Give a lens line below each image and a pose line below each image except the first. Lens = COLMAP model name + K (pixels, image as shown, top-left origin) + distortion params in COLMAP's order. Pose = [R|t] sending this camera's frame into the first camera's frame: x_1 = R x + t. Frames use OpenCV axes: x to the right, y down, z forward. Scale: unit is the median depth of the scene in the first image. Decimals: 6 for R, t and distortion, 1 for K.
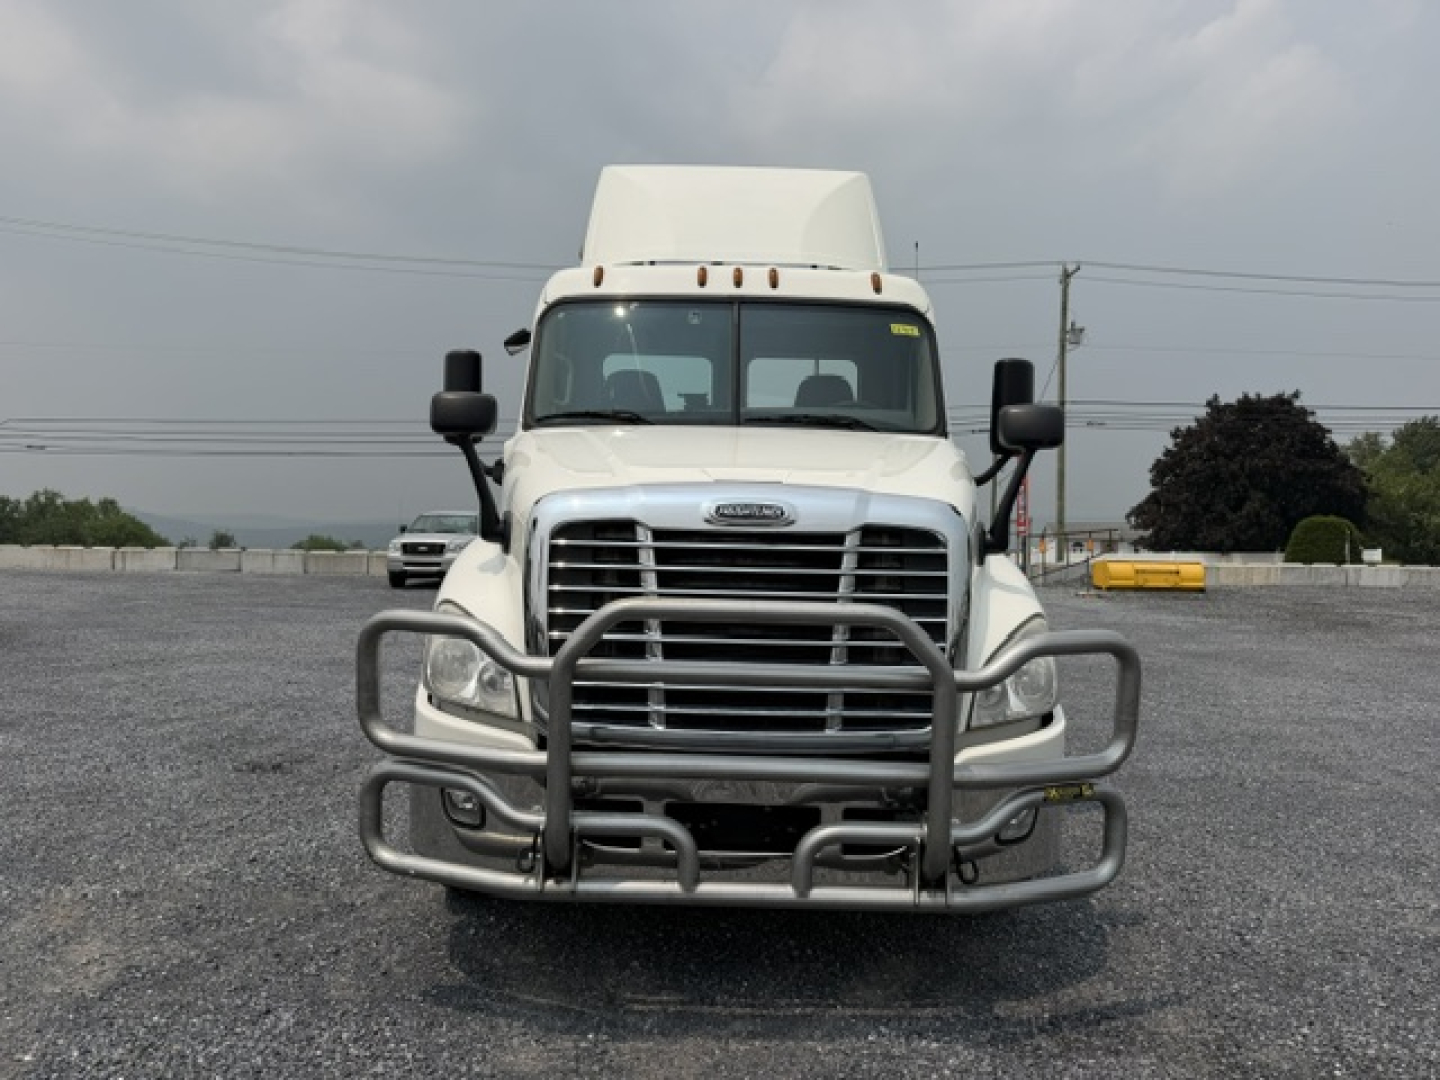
lens RADIAL K [[1047.8, 0, 710.7], [0, 1047.8, 531.6], [0, 0, 1]] dist [0.028737, 0.001652]
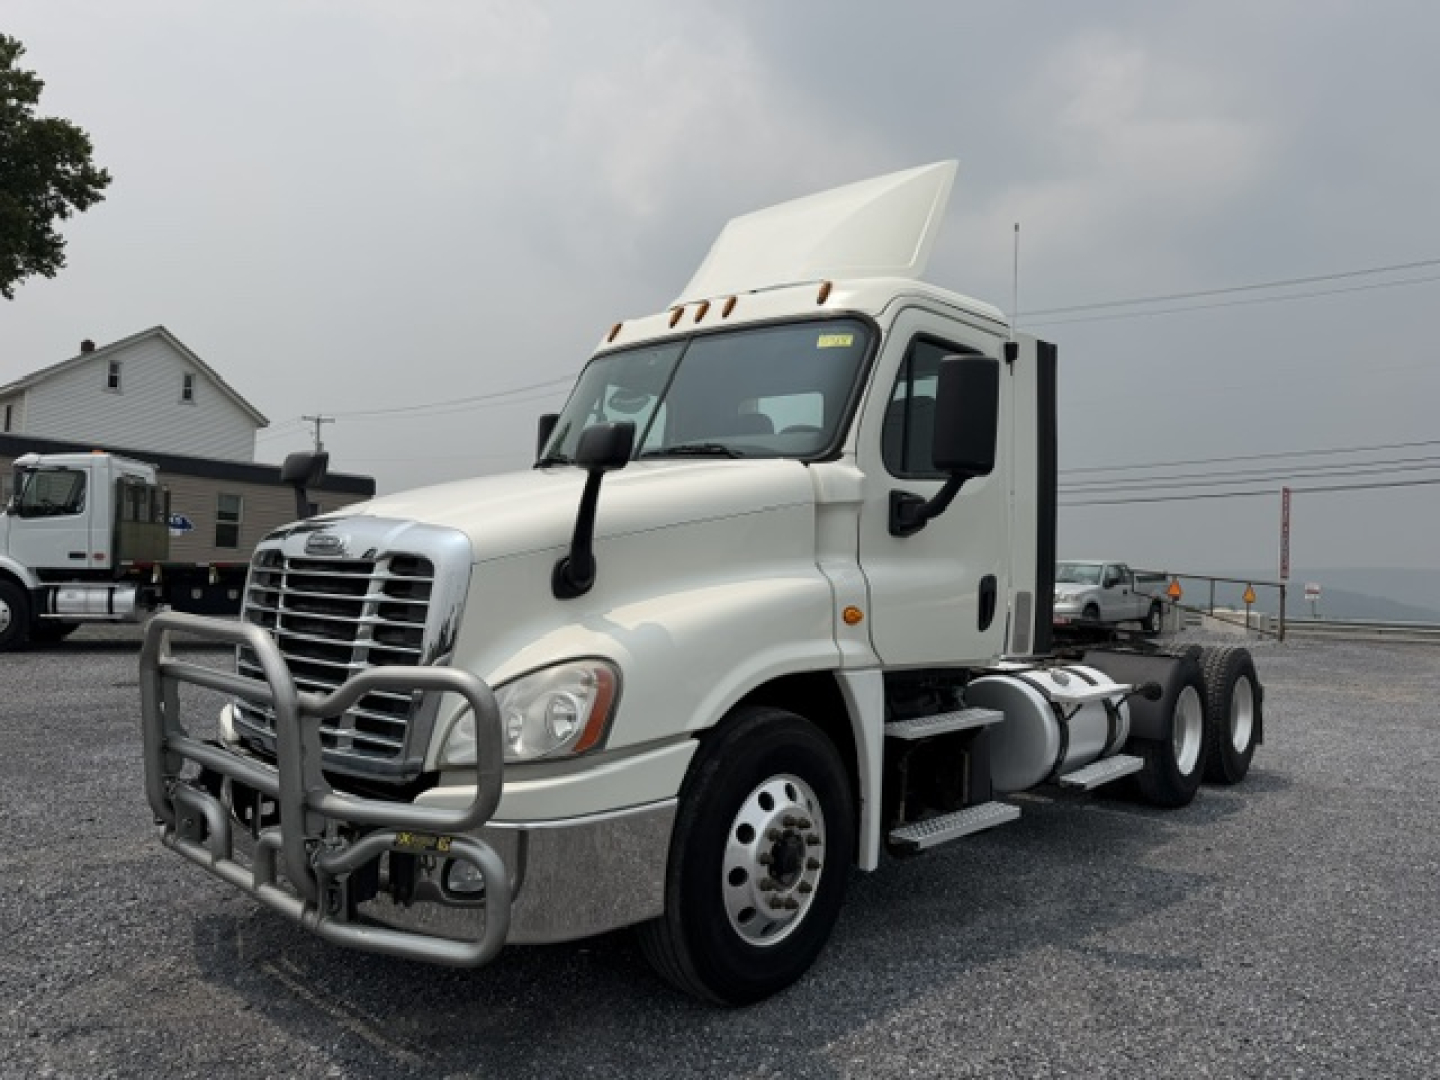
lens RADIAL K [[1032.1, 0, 709.1], [0, 1032.1, 541.8], [0, 0, 1]] dist [0.020952, -0.017335]
pose [[0.741433, -0.012029, -0.670919, 0.128098], [-0.015697, 0.999255, -0.035263, 0.001543], [0.670843, 0.036677, 0.740692, 0.055161]]
